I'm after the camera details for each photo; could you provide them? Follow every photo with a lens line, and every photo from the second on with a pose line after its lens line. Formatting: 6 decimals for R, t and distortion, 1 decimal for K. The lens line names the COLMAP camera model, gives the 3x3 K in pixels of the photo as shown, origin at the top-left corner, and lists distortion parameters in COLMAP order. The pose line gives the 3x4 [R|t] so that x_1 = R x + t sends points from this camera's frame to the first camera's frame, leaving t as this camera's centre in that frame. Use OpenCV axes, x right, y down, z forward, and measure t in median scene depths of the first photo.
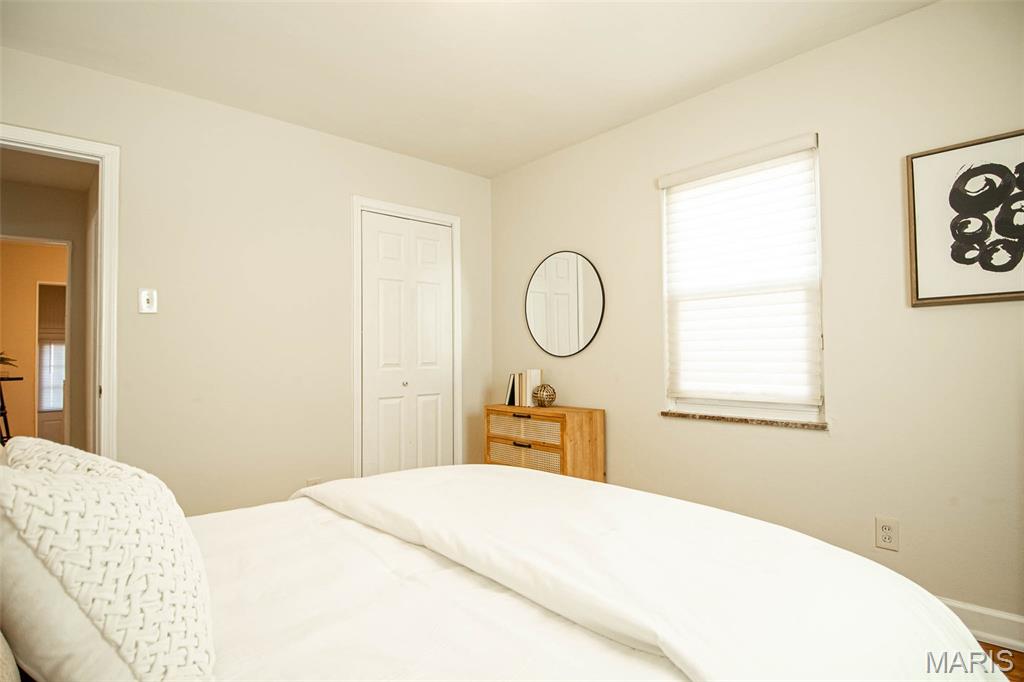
lens RADIAL K [[534.4, 0, 514.6], [0, 534.4, 339.7], [0, 0, 1]] dist [0.045800, -0.048586]
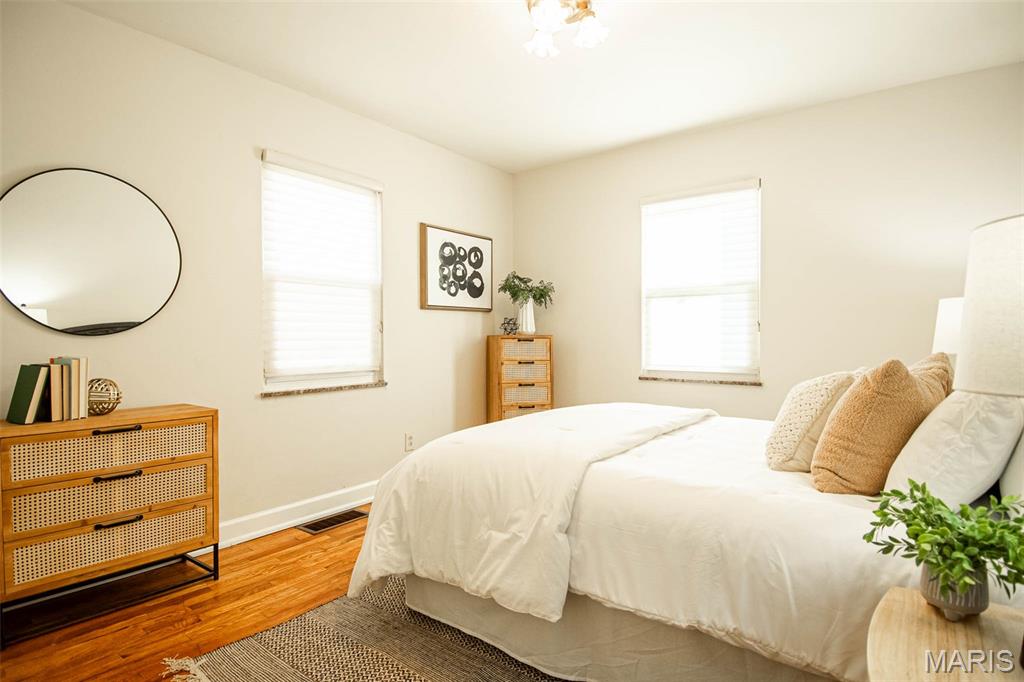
lens RADIAL K [[534.4, 0, 514.6], [0, 534.4, 339.7], [0, 0, 1]] dist [0.045800, -0.048586]
pose [[-0.188298, 0.007033, 0.982087, -0.858803], [-0.023654, 0.999652, -0.011694, 0.044008], [-0.981827, -0.025432, -0.188067, 0.841663]]
